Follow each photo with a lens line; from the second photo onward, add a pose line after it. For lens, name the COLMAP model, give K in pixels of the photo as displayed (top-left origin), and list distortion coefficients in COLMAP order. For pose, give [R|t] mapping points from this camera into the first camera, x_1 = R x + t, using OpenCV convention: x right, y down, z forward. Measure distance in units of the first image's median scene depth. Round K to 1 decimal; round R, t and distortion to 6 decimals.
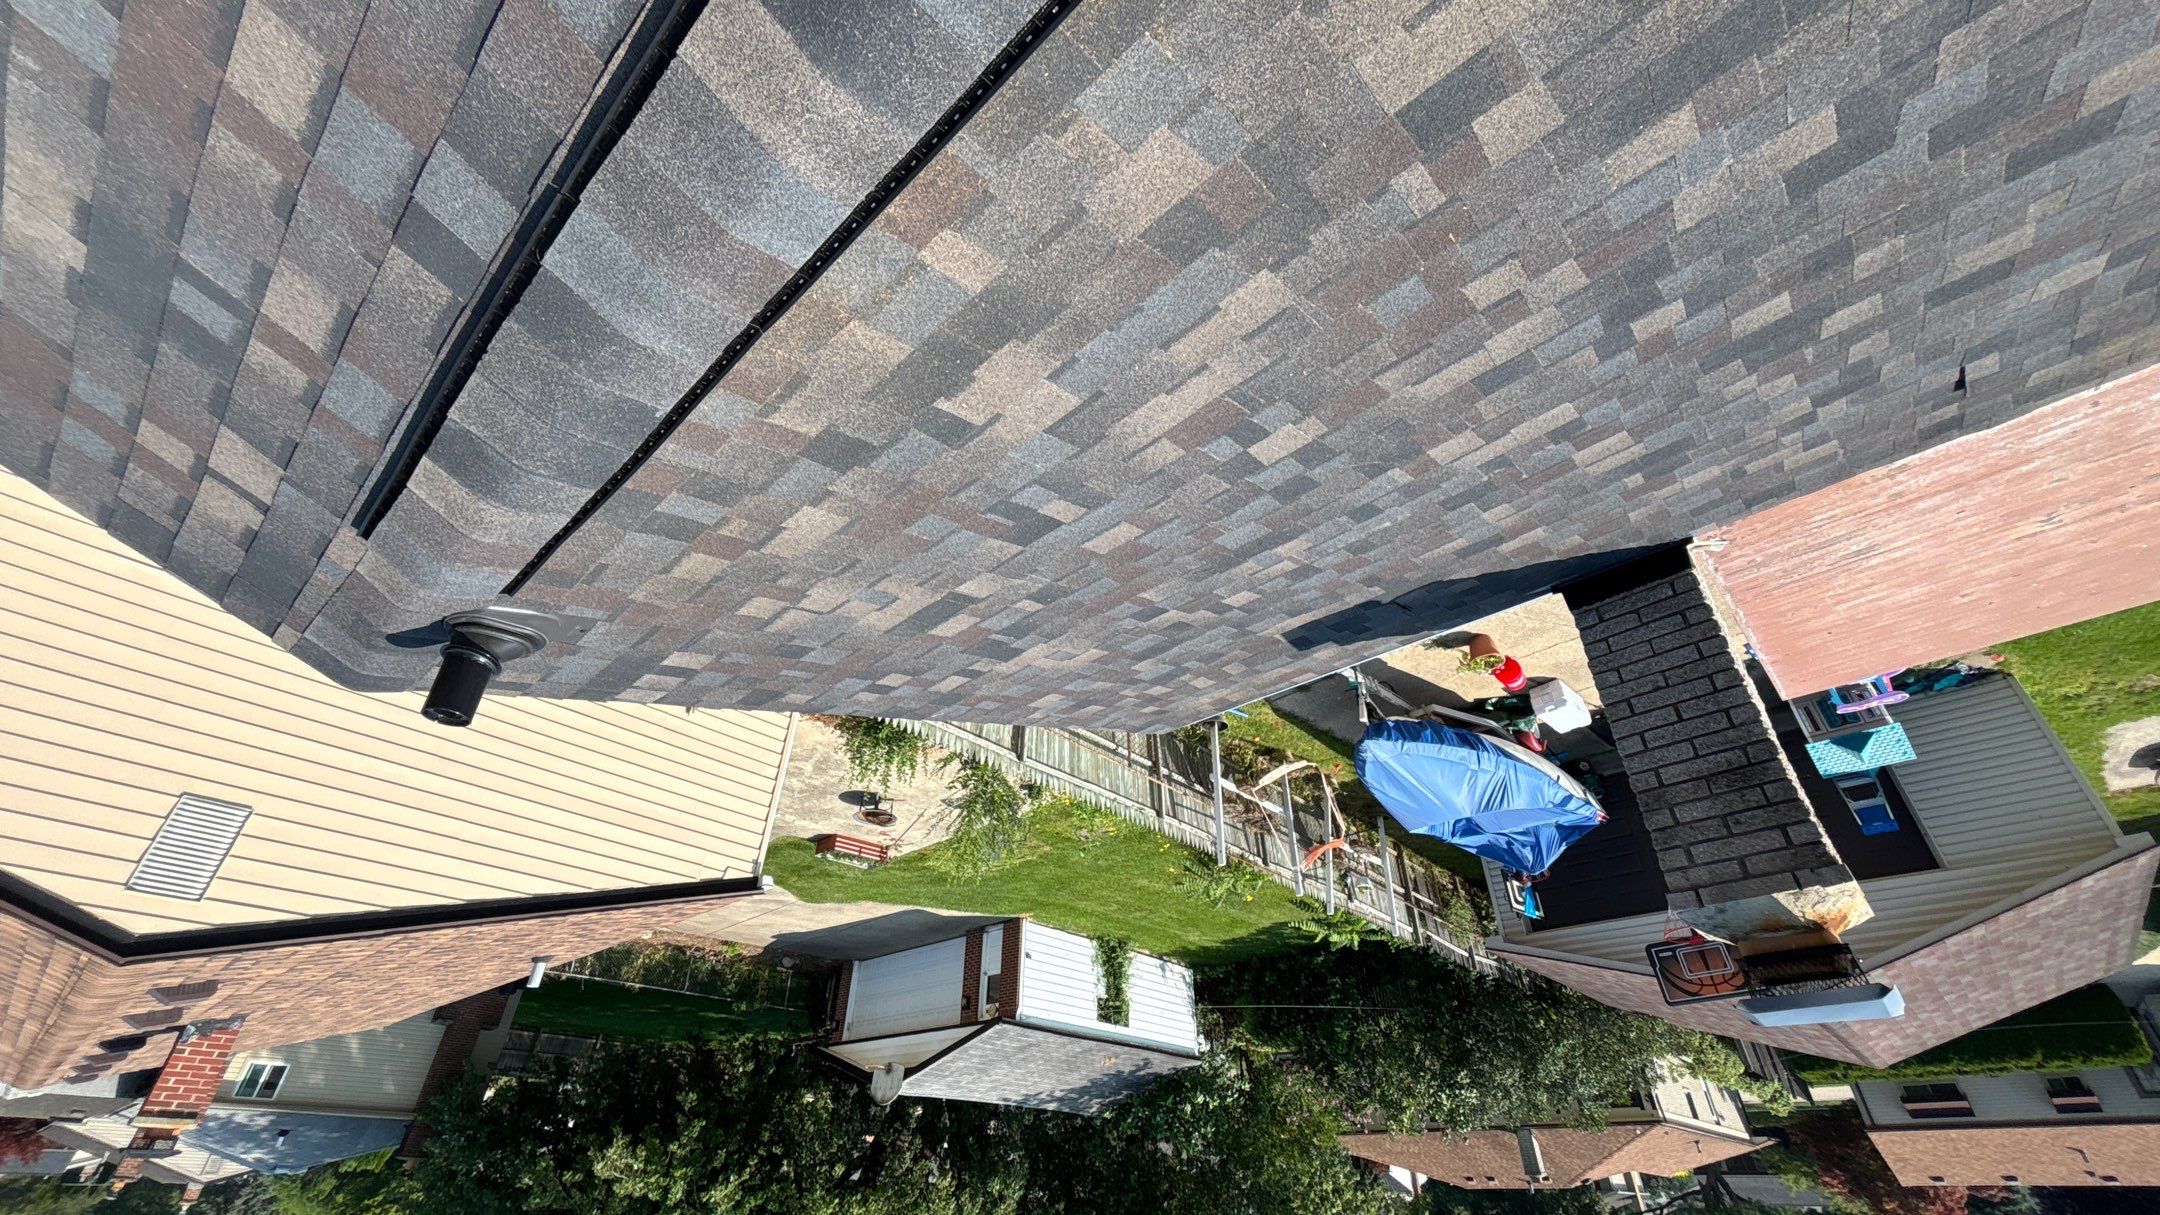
lens RADIAL K [[888.8, 0, 1082.8], [0, 888.8, 587.3], [0, 0, 1]] dist [-0.000324, 0.002384]
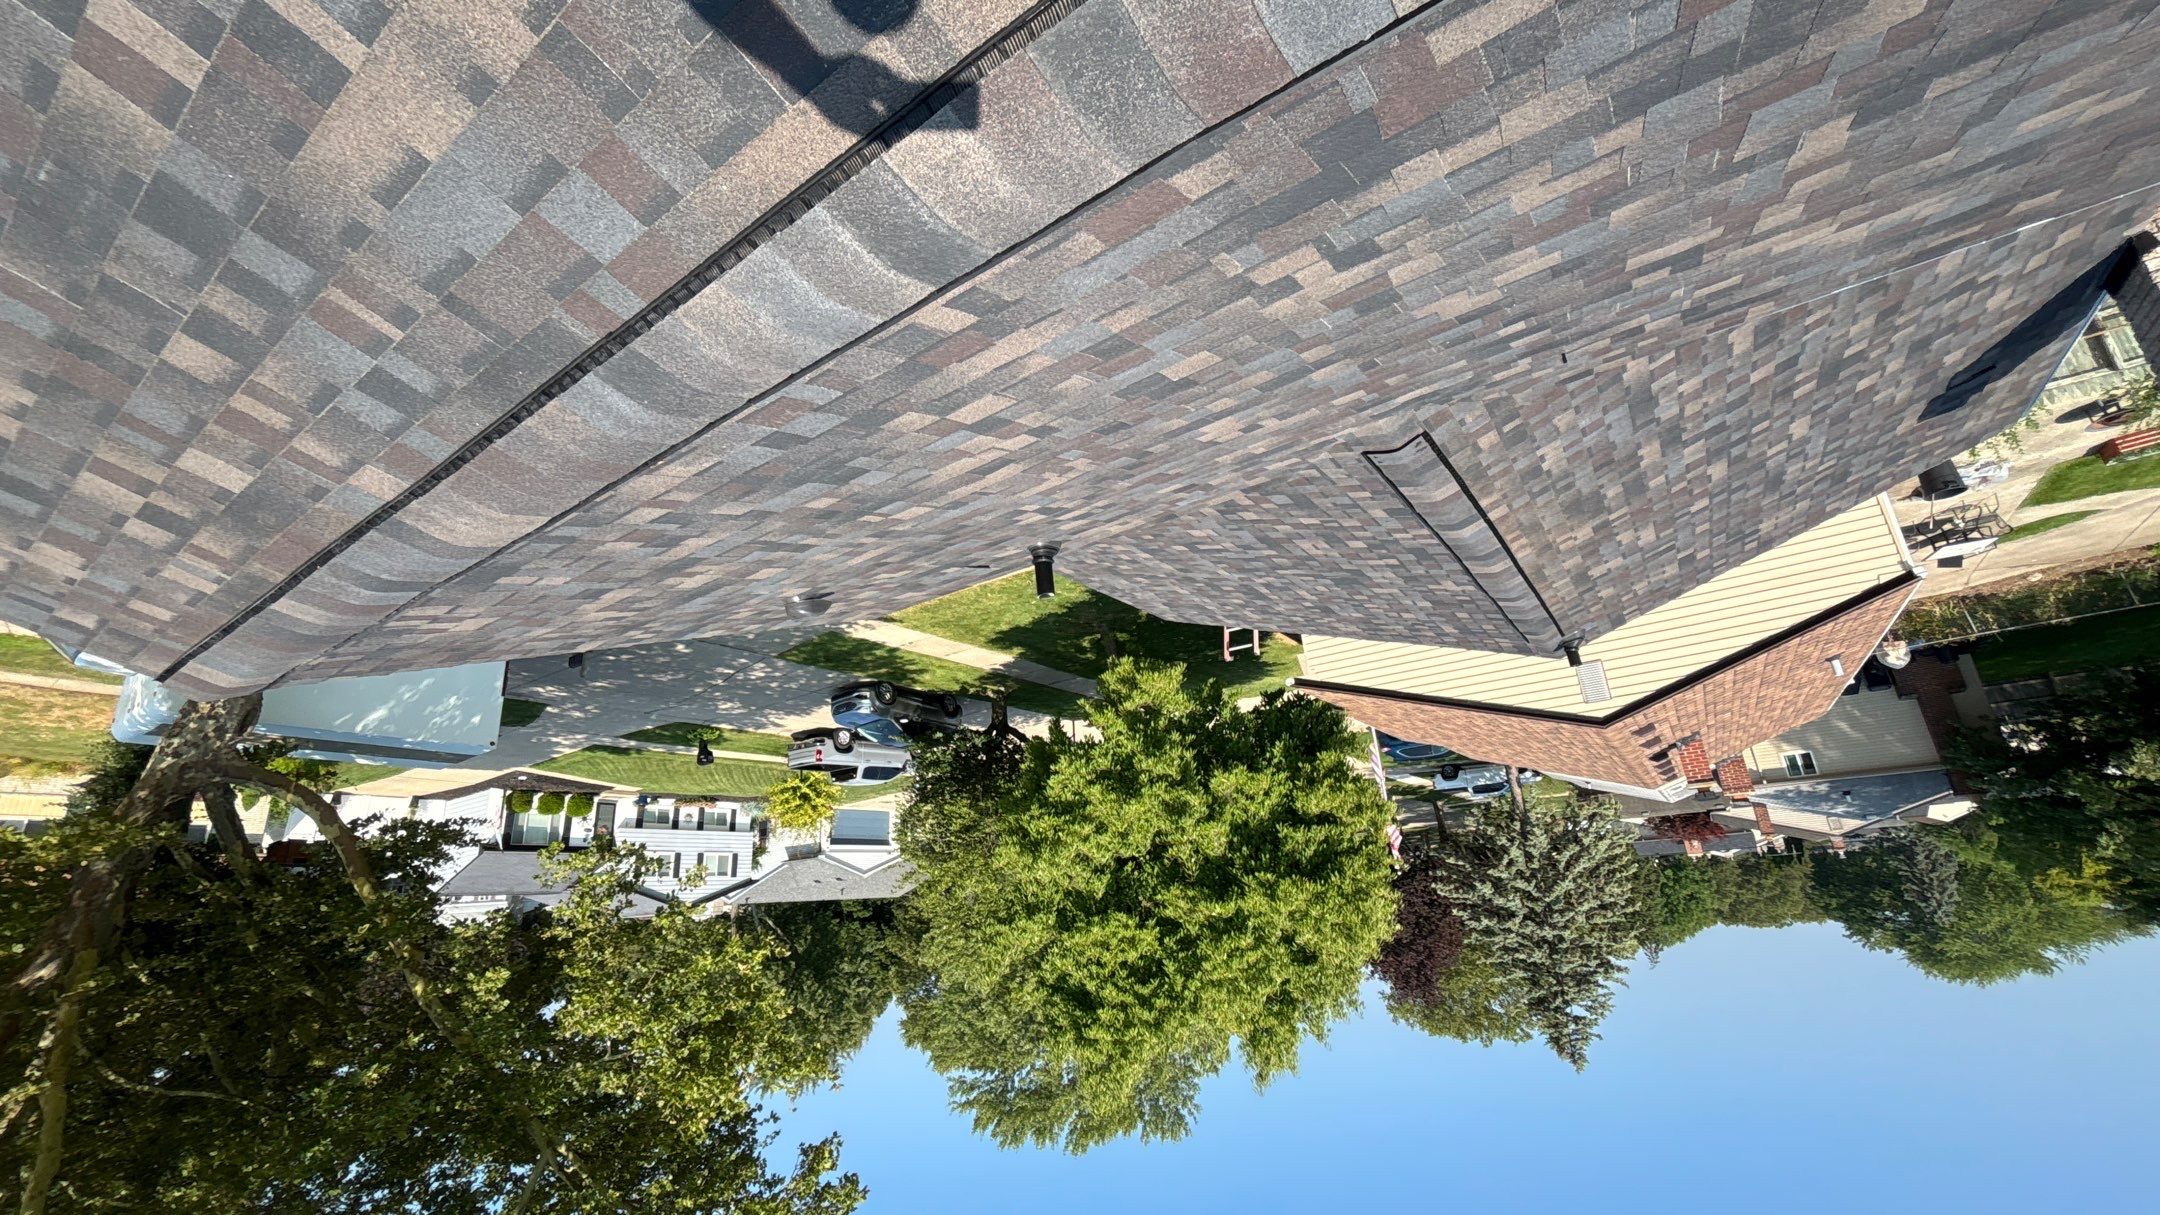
lens RADIAL K [[888.8, 0, 1065.4], [0, 888.8, 614.2], [0, 0, 1]] dist [-0.000324, 0.002384]
pose [[0.142548, -0.352756, -0.924794, 0.503785], [0.626931, 0.755191, -0.191427, -0.130824], [0.765923, -0.552494, 0.328805, -0.360627]]
